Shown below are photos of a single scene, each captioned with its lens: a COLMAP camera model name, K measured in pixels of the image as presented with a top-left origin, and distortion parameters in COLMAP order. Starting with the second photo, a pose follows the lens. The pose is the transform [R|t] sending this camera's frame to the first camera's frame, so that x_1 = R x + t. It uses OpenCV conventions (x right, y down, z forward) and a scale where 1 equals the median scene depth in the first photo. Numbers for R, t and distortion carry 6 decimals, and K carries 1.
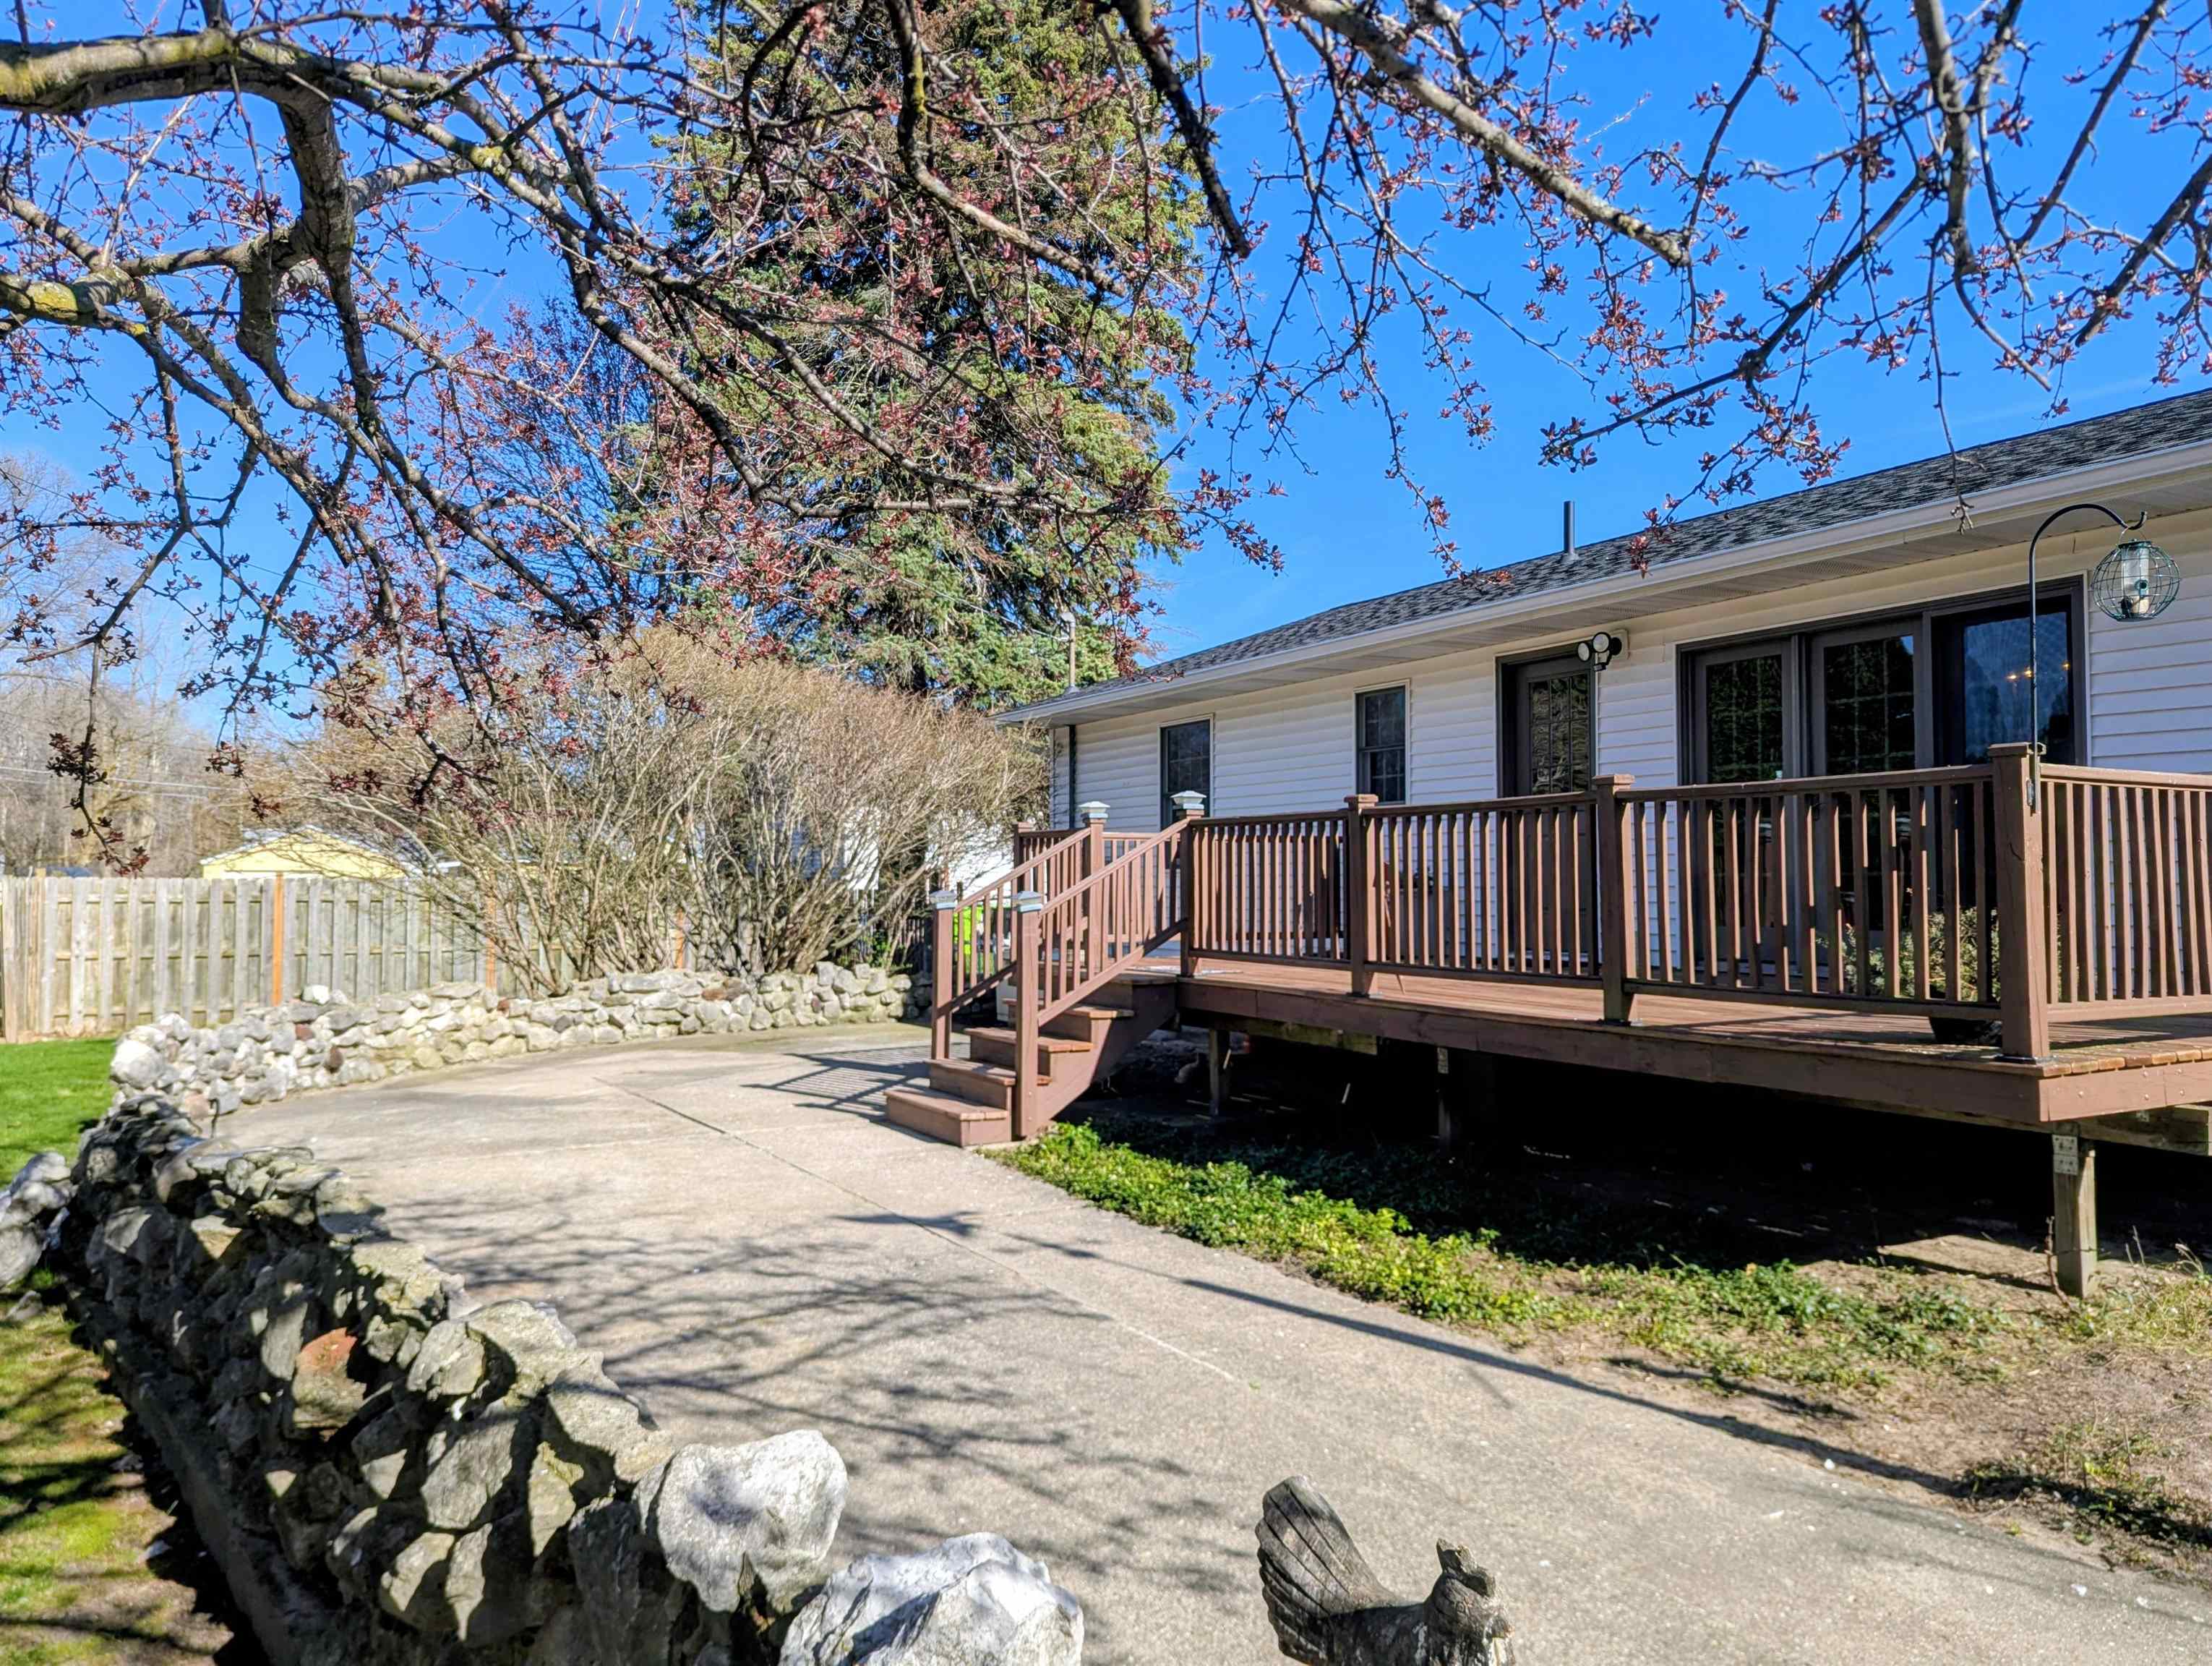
lens RADIAL K [[1551.7, 0, 1112.5], [0, 1551.7, 821.7], [0, 0, 1]] dist [0.052915, -0.037392]
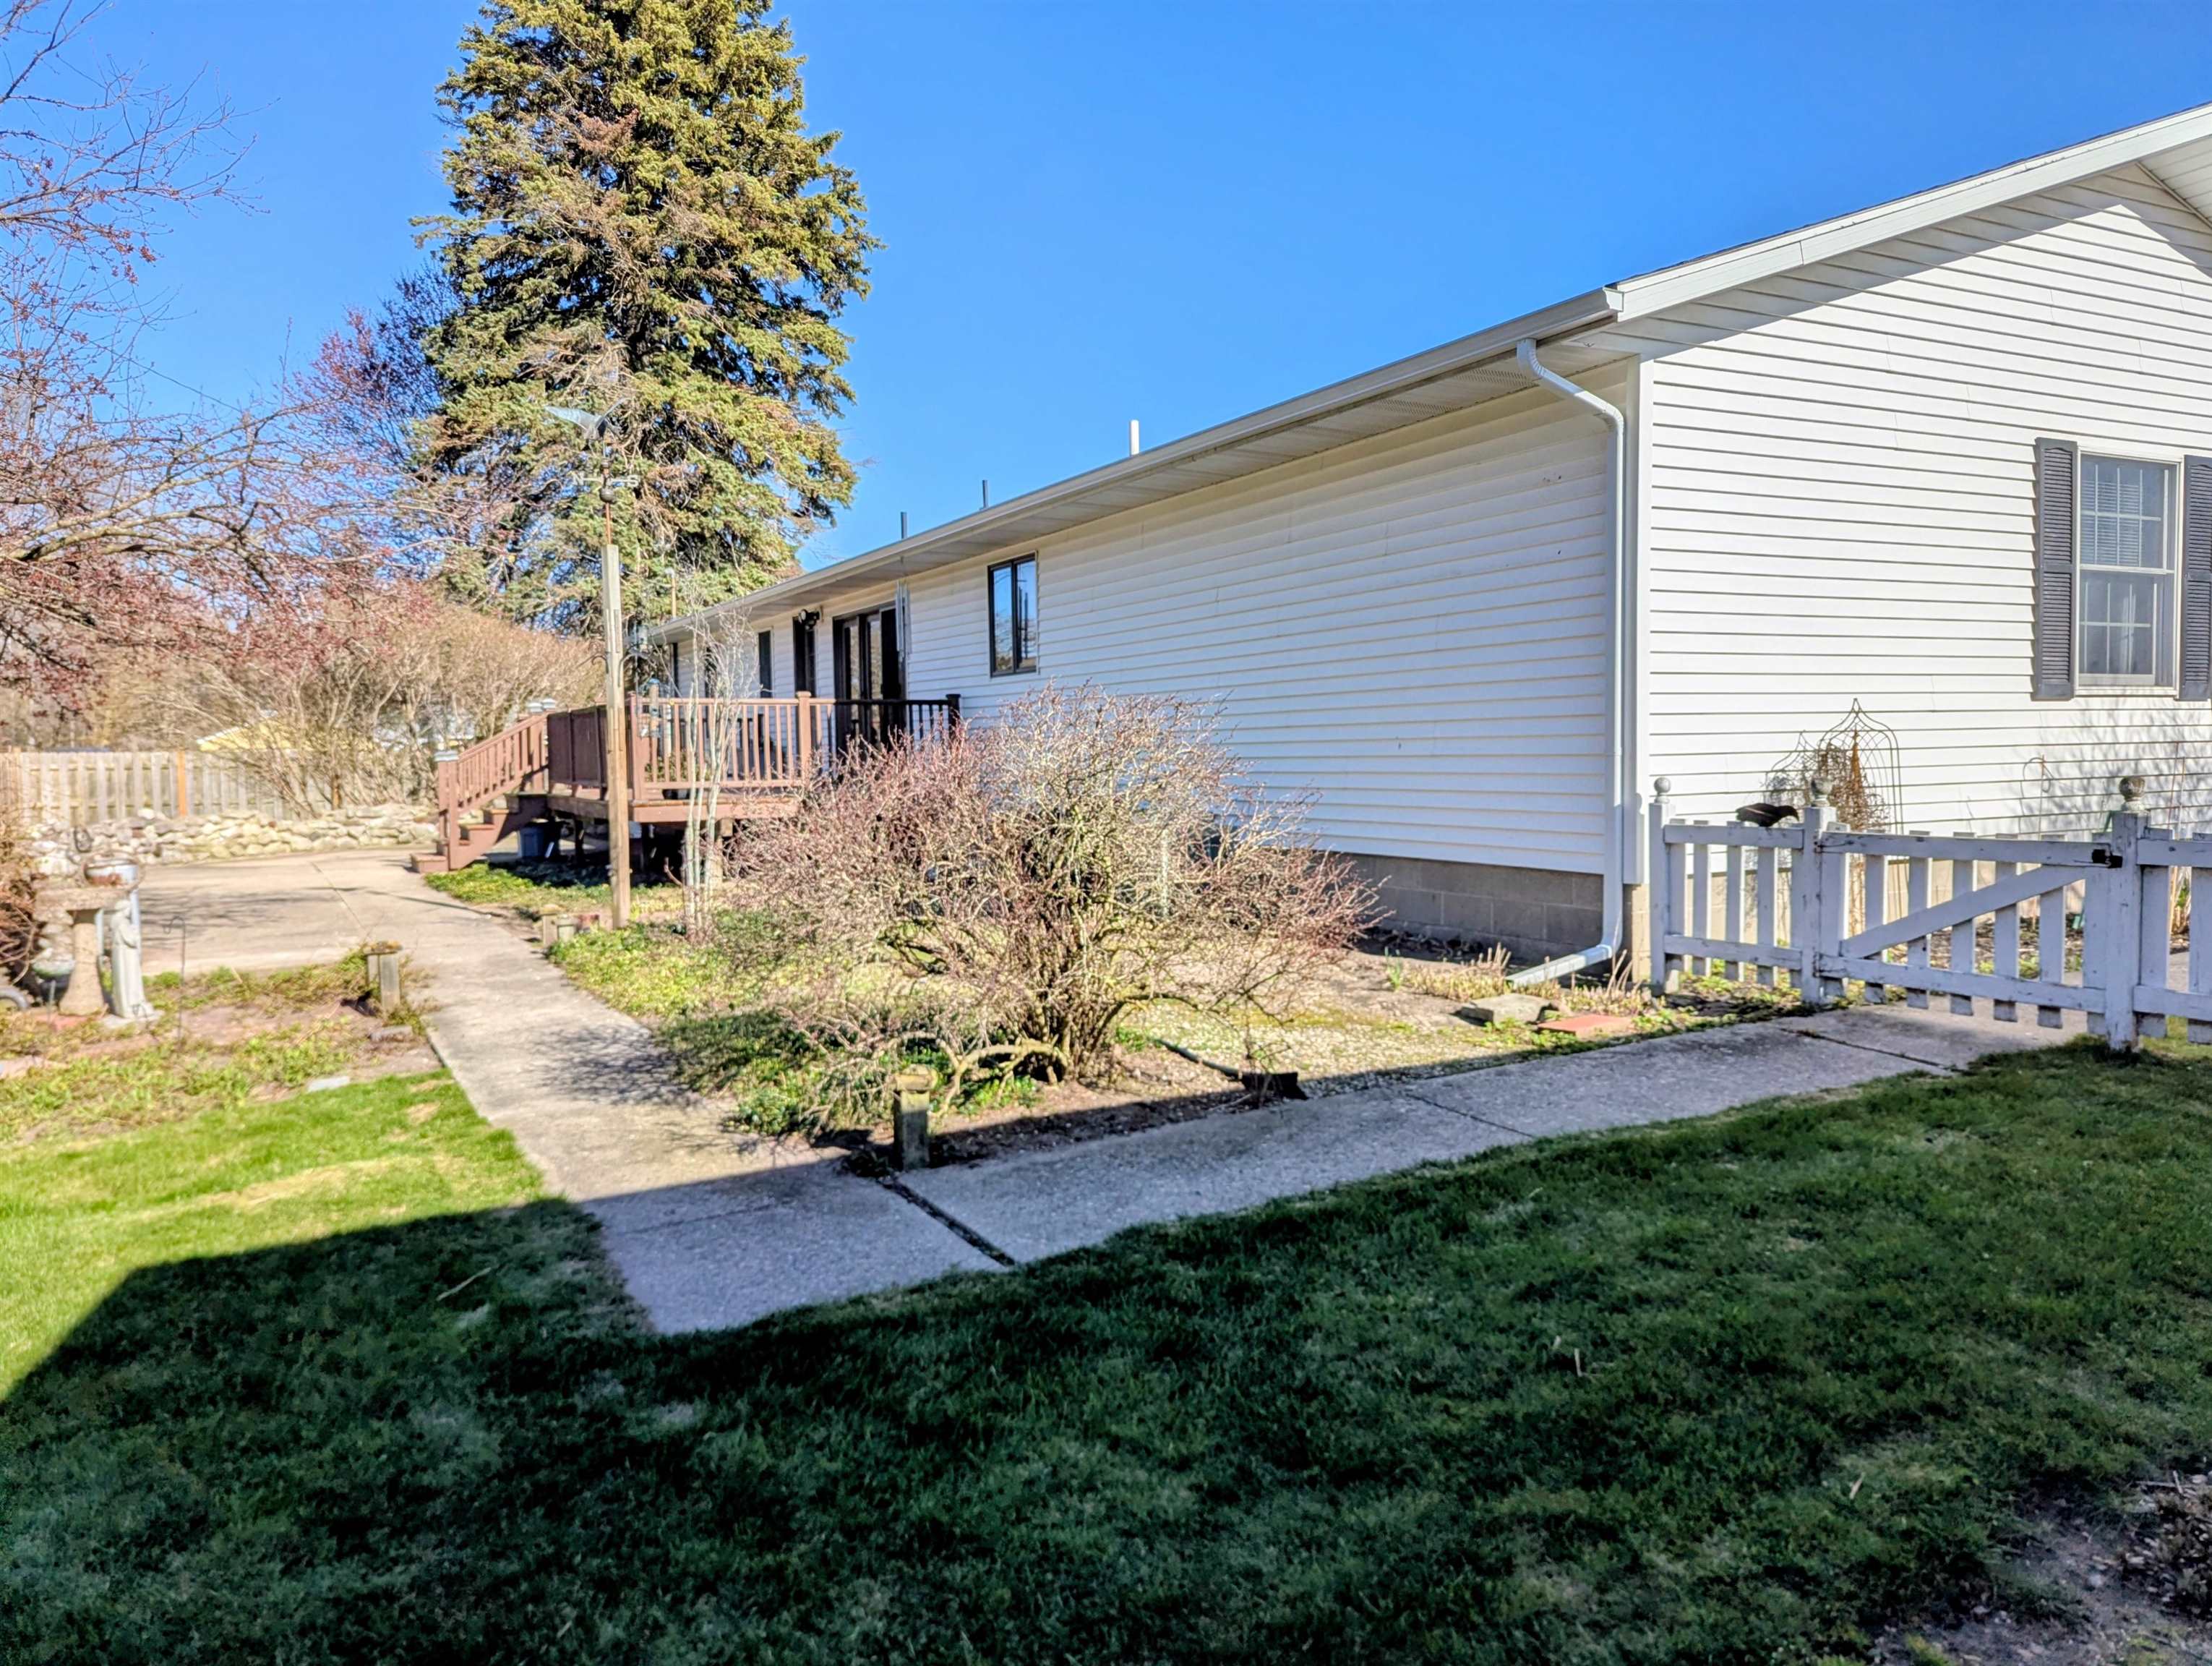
lens RADIAL K [[1551.7, 0, 1074.7], [0, 1551.7, 777.8], [0, 0, 1]] dist [0.052915, -0.037392]
pose [[0.999454, -0.012709, -0.030487, 0.536638], [0.014439, 0.998256, 0.057243, -0.016906], [0.029707, -0.057652, 0.997895, -0.671969]]
